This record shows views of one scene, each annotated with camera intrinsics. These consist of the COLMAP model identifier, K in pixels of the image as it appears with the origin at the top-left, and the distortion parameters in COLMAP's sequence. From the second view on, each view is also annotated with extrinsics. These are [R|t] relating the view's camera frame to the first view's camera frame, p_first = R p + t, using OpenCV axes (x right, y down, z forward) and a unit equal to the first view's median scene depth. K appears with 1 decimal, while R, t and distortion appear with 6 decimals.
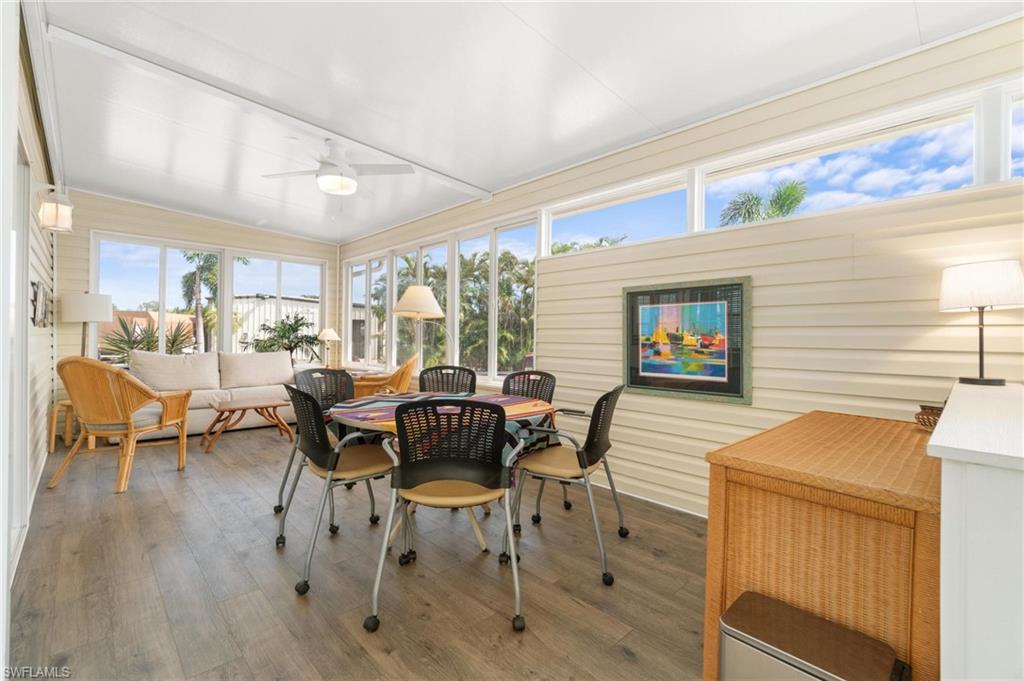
lens RADIAL K [[445.8, 0, 520.2], [0, 445.8, 335.7], [0, 0, 1]] dist [-0.001878, 0.000092]
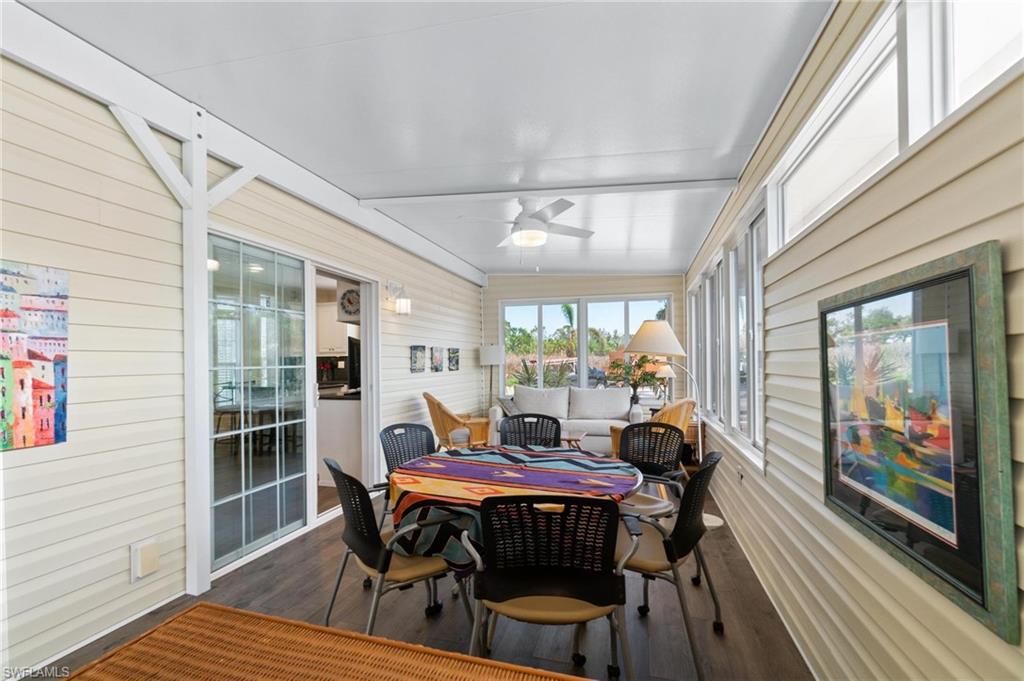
lens RADIAL K [[461.0, 0, 514.8], [0, 461.0, 365.7], [0, 0, 1]] dist [0.000257, 0.000222]
pose [[0.517169, -0.009407, -0.855832, 0.514056], [0.017394, 0.999849, -0.000479, -0.041007], [0.855707, -0.014639, 0.517254, 0.437564]]
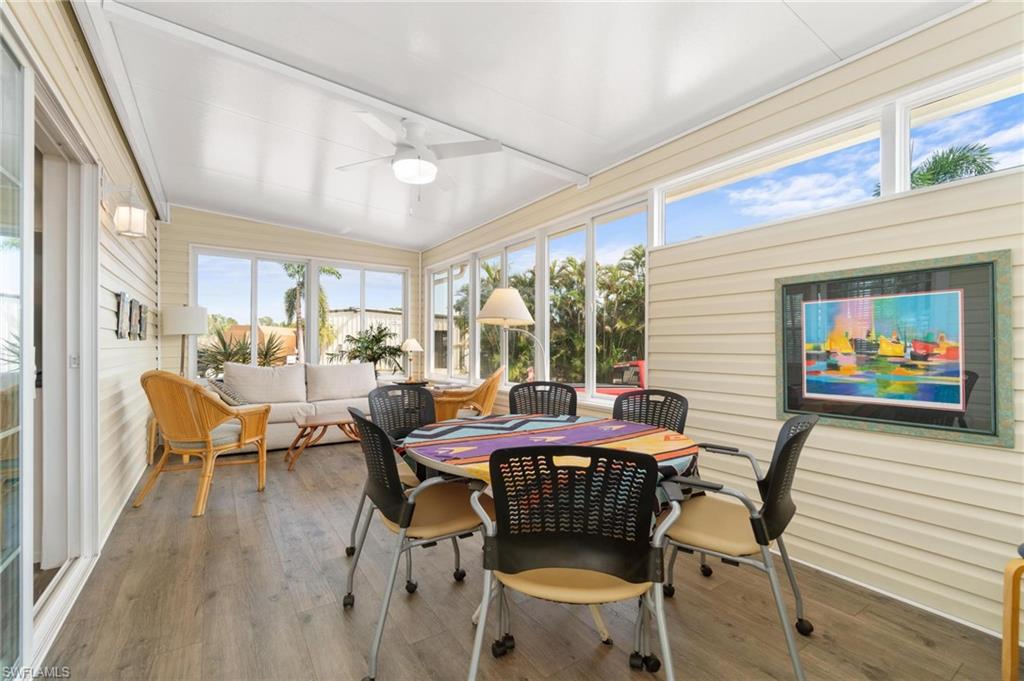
lens RADIAL K [[458.0, 0, 512.0], [0, 458.0, 340.5], [0, 0, 1]] dist [0.000702, 0.001243]
pose [[0.980897, -0.010286, -0.194257, -0.056211], [0.008287, 0.999904, -0.011103, 0.000056], [0.194352, 0.009281, 0.980888, 0.165260]]
